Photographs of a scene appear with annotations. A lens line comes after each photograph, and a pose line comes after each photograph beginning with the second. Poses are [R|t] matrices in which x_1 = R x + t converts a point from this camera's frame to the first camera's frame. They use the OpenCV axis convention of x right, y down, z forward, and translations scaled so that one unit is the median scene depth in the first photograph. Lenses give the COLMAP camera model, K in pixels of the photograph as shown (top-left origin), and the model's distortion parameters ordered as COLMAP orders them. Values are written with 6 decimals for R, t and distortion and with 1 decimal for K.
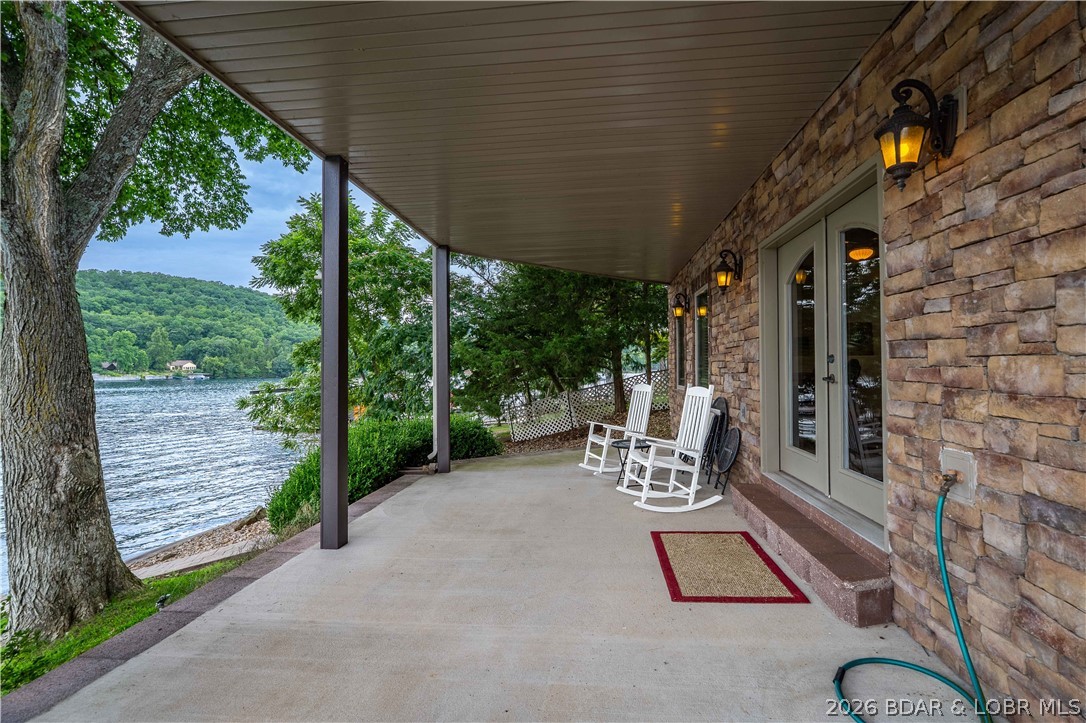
lens RADIAL K [[489.5, 0, 546.6], [0, 489.5, 360.2], [0, 0, 1]] dist [-0.005507, 0.004050]
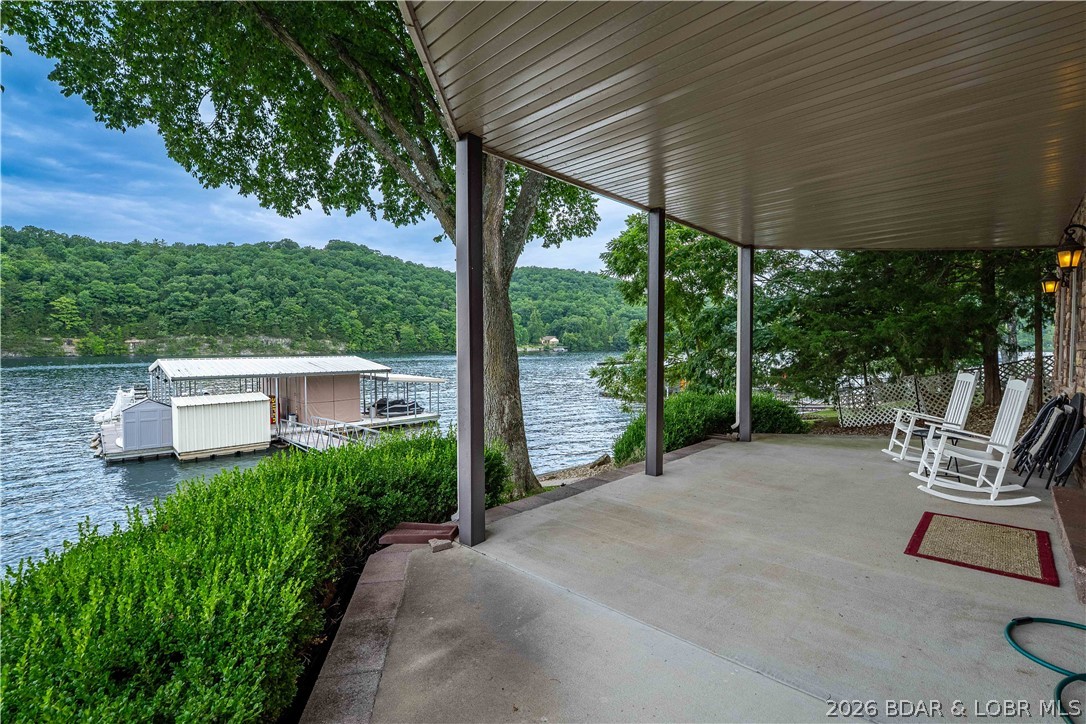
lens RADIAL K [[489.5, 0, 548.0], [0, 489.5, 358.8], [0, 0, 1]] dist [-0.005507, 0.004050]
pose [[0.799999, 0.025932, -0.599441, 0.058743], [0.003142, 0.998871, 0.047406, -0.013727], [0.599993, -0.039808, 0.799014, -0.113641]]
